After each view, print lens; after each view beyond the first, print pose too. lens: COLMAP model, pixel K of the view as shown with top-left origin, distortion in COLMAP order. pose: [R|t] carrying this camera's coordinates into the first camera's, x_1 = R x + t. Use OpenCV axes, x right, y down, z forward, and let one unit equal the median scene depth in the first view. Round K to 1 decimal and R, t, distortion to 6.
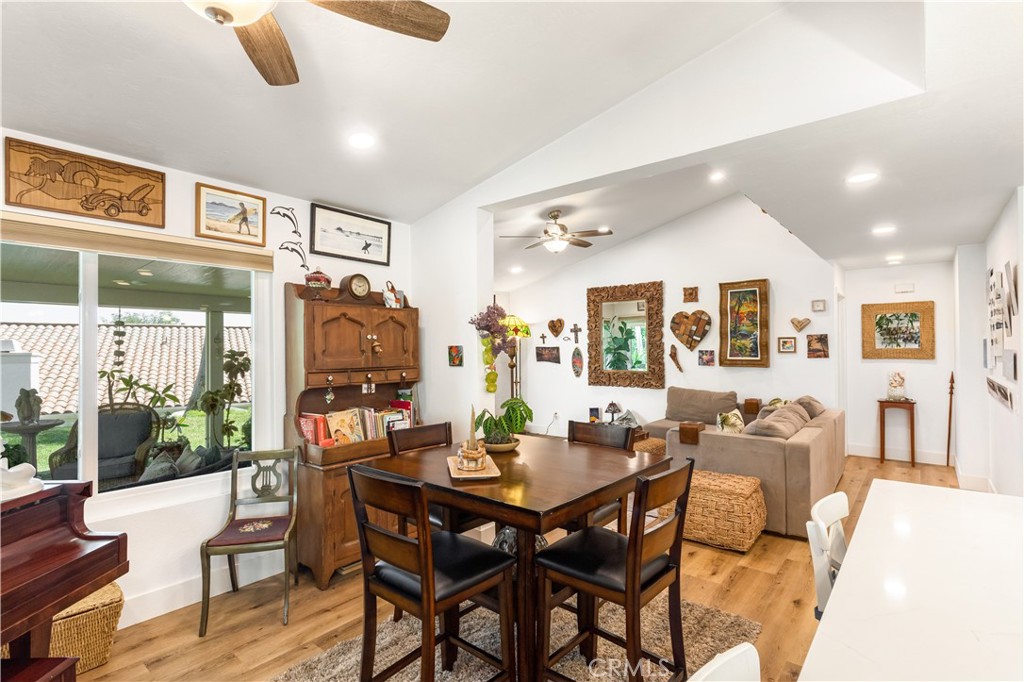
lens RADIAL K [[486.0, 0, 508.4], [0, 486.0, 344.1], [0, 0, 1]] dist [0.004335, -0.001299]
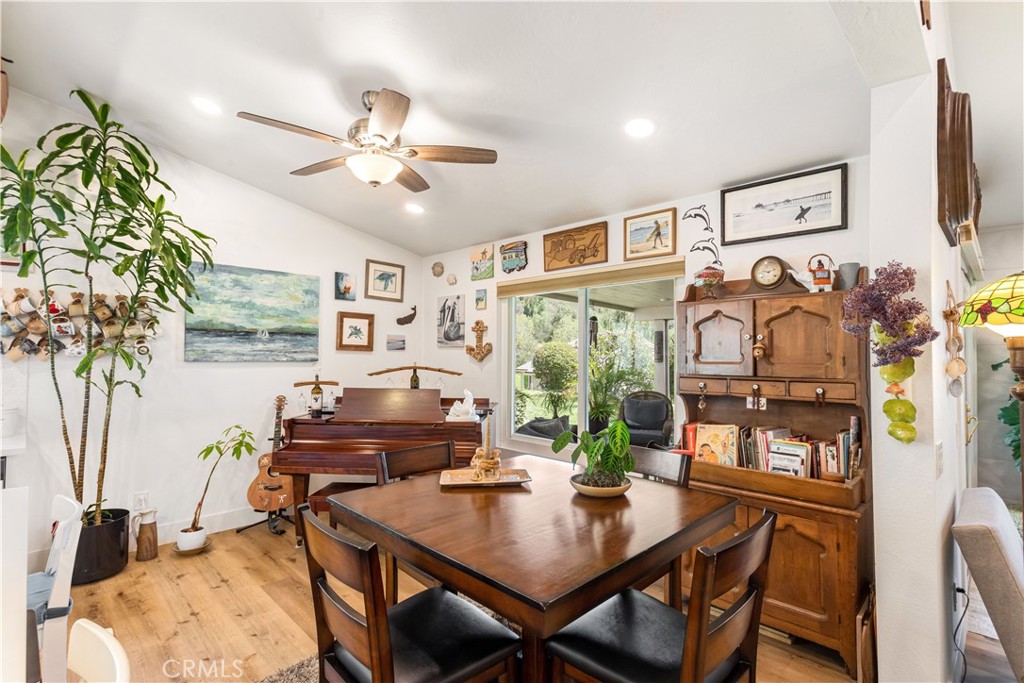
lens RADIAL K [[486.0, 0, 507.6], [0, 486.0, 338.4], [0, 0, 1]] dist [0.004335, -0.001299]
pose [[-0.077881, -0.024295, -0.996667, 0.542499], [0.010740, 0.999625, -0.025206, 0.003346], [0.996905, -0.012667, -0.077591, 0.695837]]
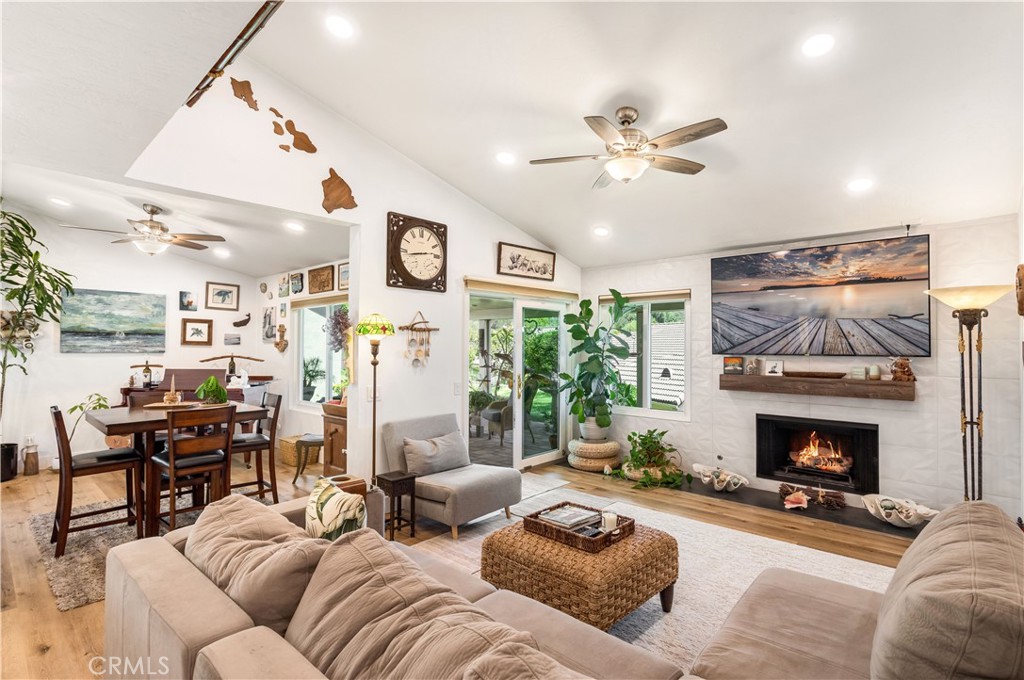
lens RADIAL K [[486.0, 0, 516.4], [0, 486.0, 333.9], [0, 0, 1]] dist [0.004335, -0.001299]
pose [[-0.021070, -0.018370, -0.999609, 1.212515], [0.012446, 0.999749, -0.018635, 0.006662], [0.999701, -0.012834, -0.020837, 1.561457]]
